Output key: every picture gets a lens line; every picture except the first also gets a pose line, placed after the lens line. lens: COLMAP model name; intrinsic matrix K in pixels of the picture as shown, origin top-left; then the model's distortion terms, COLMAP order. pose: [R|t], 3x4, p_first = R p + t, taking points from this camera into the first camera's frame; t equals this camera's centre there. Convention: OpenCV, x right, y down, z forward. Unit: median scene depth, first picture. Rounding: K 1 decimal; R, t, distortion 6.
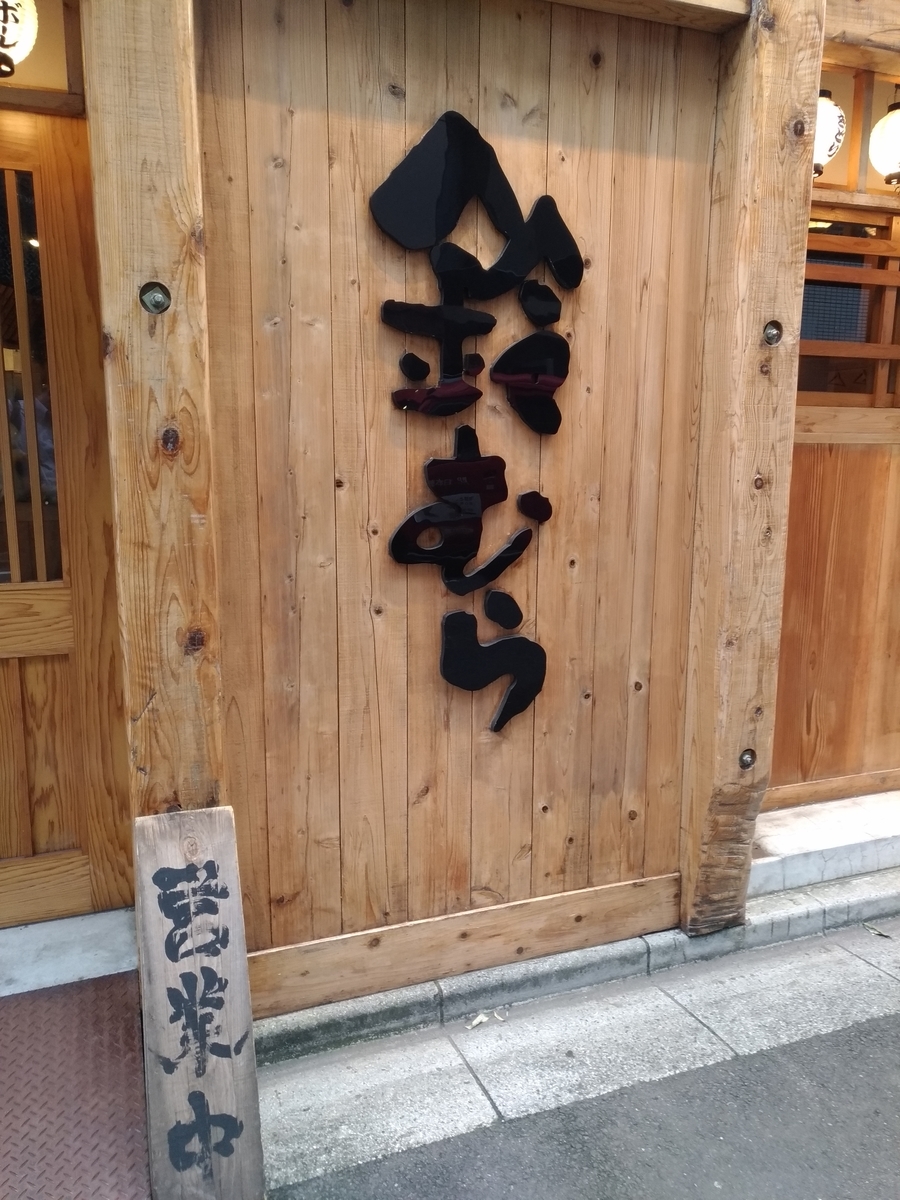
lens RADIAL K [[946.7, 0, 452.1], [0, 946.7, 604.4], [0, 0, 1]] dist [-0.009653, 0.022887]
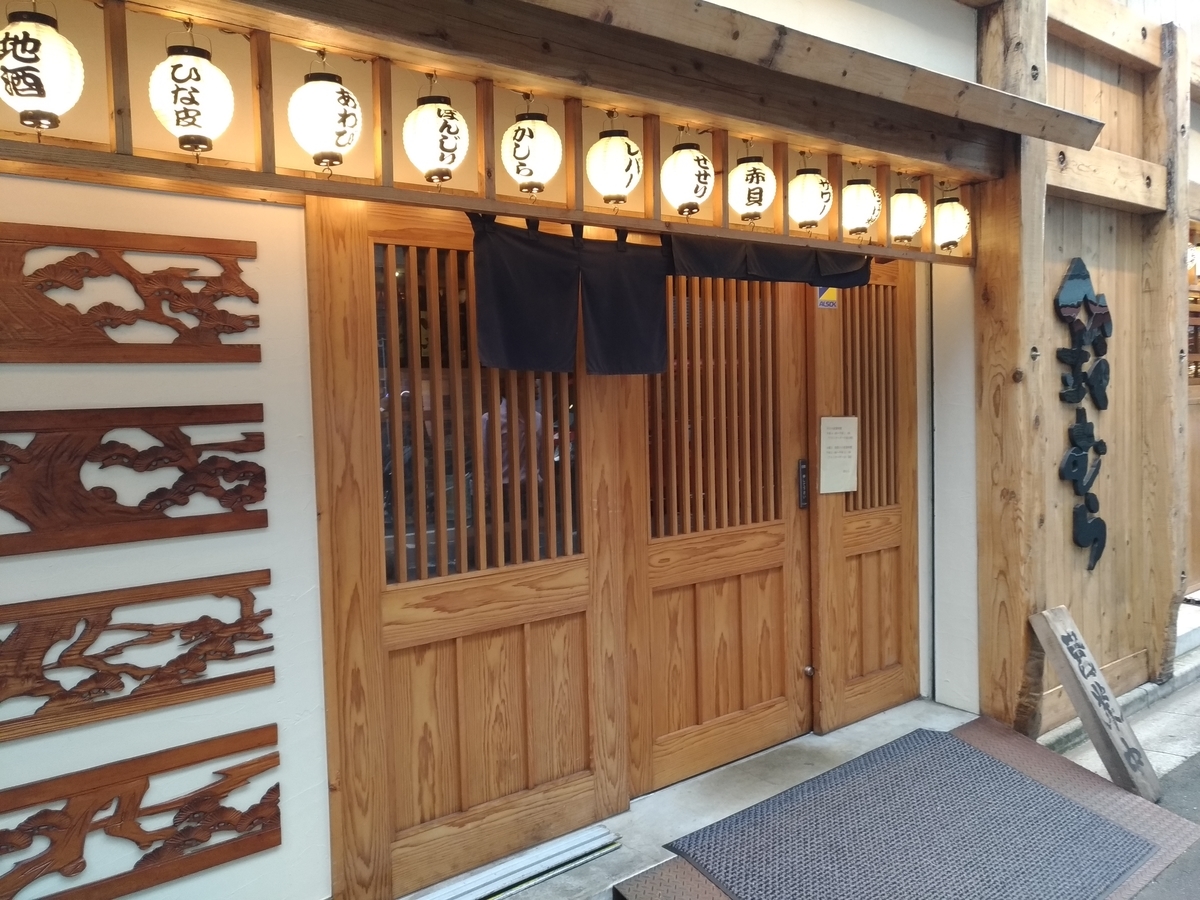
lens RADIAL K [[946.7, 0, 596.5], [0, 946.7, 445.8], [0, 0, 1]] dist [-0.009653, 0.022887]
pose [[0.955492, -0.055799, 0.289691, -1.461517], [0.095421, 0.987621, -0.124497, 0.034027], [-0.279158, 0.146598, 0.948989, -0.538274]]
